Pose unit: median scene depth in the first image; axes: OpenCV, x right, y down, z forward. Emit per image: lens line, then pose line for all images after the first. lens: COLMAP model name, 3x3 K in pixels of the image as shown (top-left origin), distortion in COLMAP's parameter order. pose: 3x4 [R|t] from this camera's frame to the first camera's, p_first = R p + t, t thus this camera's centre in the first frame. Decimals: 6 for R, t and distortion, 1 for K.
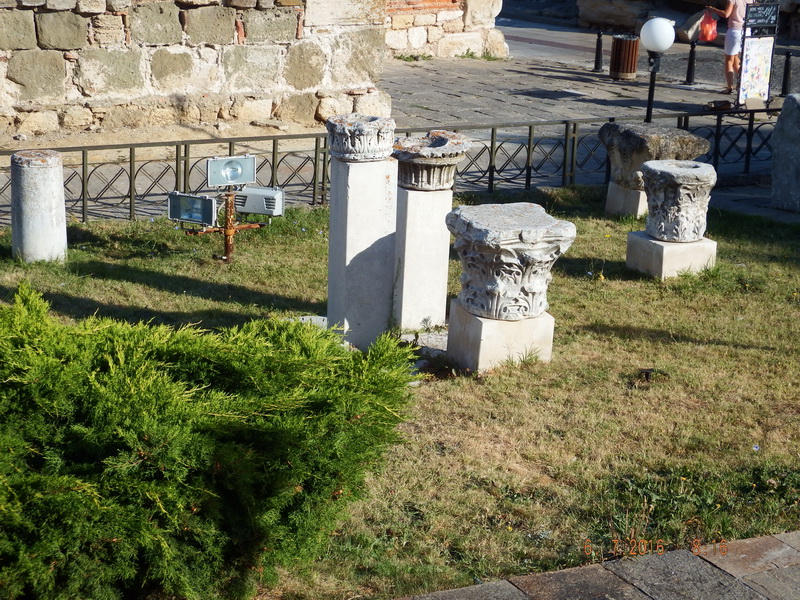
lens RADIAL K [[1662.2, 0, 399.9], [0, 1662.2, 300.0], [0, 0, 1]] dist [0.100805, 0.000000]
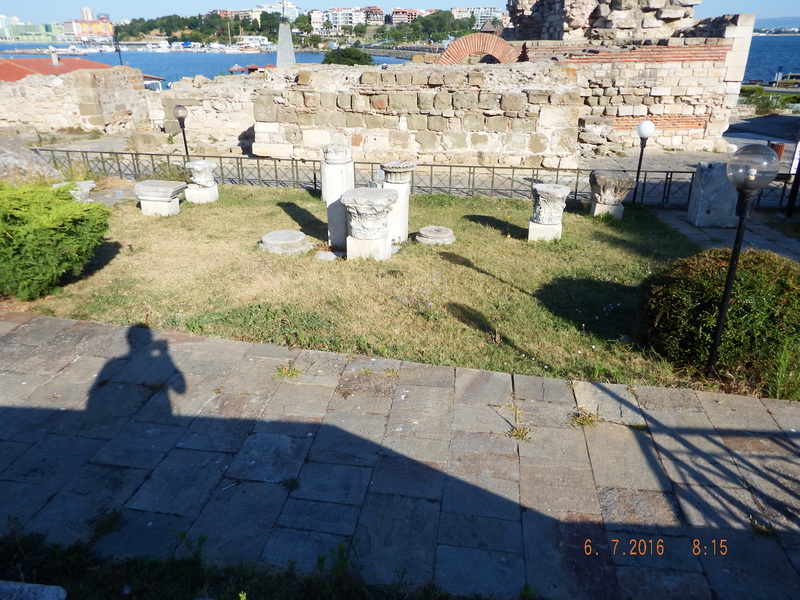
lens RADIAL K [[588.7, 0, 400.1], [0, 588.7, 300.6], [0, 0, 1]] dist [0.031197, 0.003981]
pose [[0.804143, 0.201651, -0.559188, 0.309710], [-0.143891, 0.978759, 0.146033, -0.016341], [0.576758, -0.036969, 0.816078, 0.199378]]
